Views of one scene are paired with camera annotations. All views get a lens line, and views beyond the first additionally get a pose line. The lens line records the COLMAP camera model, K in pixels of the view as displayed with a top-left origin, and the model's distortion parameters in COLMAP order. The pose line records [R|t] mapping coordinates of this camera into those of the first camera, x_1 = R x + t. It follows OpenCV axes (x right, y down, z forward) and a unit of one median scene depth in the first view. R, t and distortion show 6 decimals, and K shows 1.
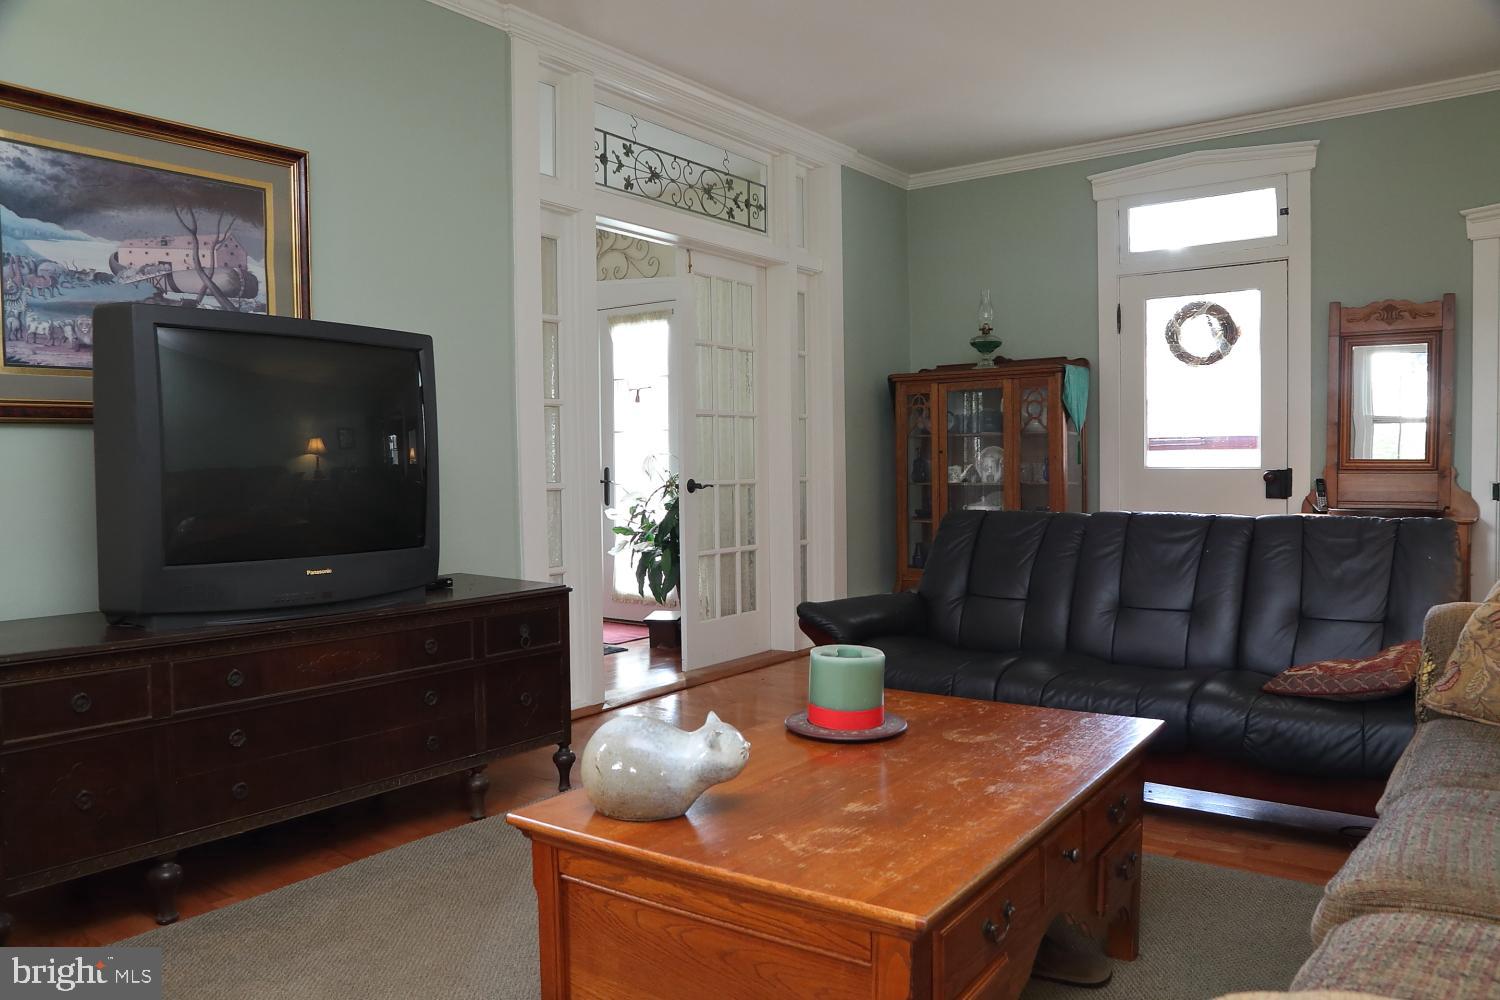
lens RADIAL K [[1071.7, 0, 752.3], [0, 1071.7, 500.1], [0, 0, 1]] dist [-0.094950, 0.051635]
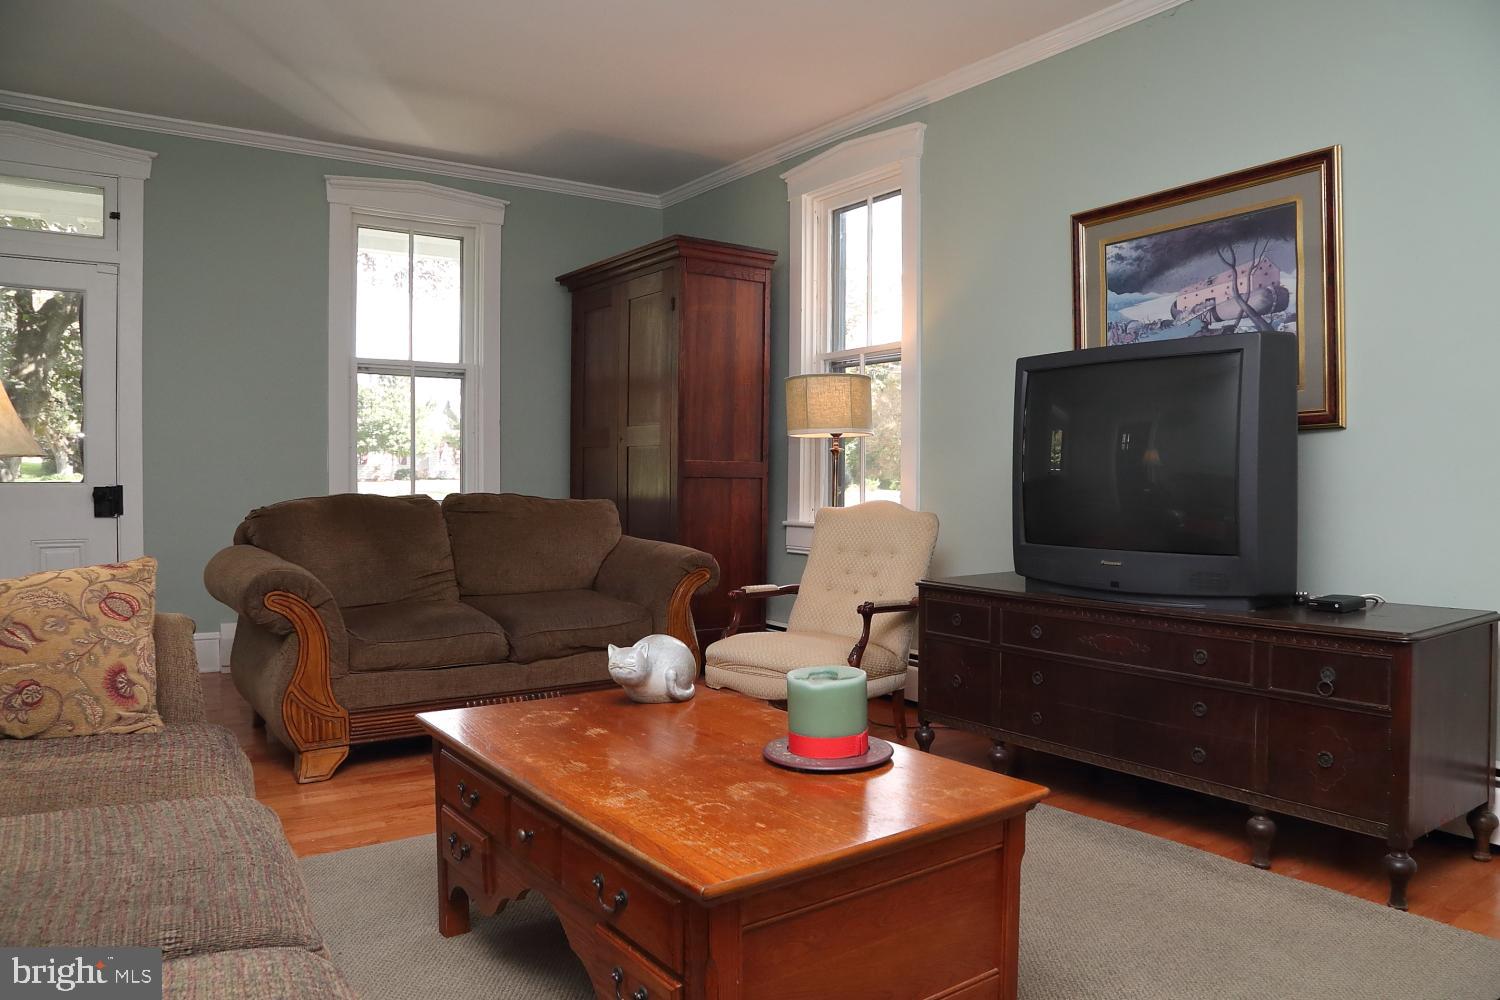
lens RADIAL K [[1071.7, 0, 785.3], [0, 1071.7, 486.1], [0, 0, 1]] dist [-0.094950, 0.051635]
pose [[-0.328238, 0.018699, -0.944410, 0.695860], [-0.022396, 0.999369, 0.027571, -0.035269], [0.944330, 0.030201, -0.327612, 0.894590]]
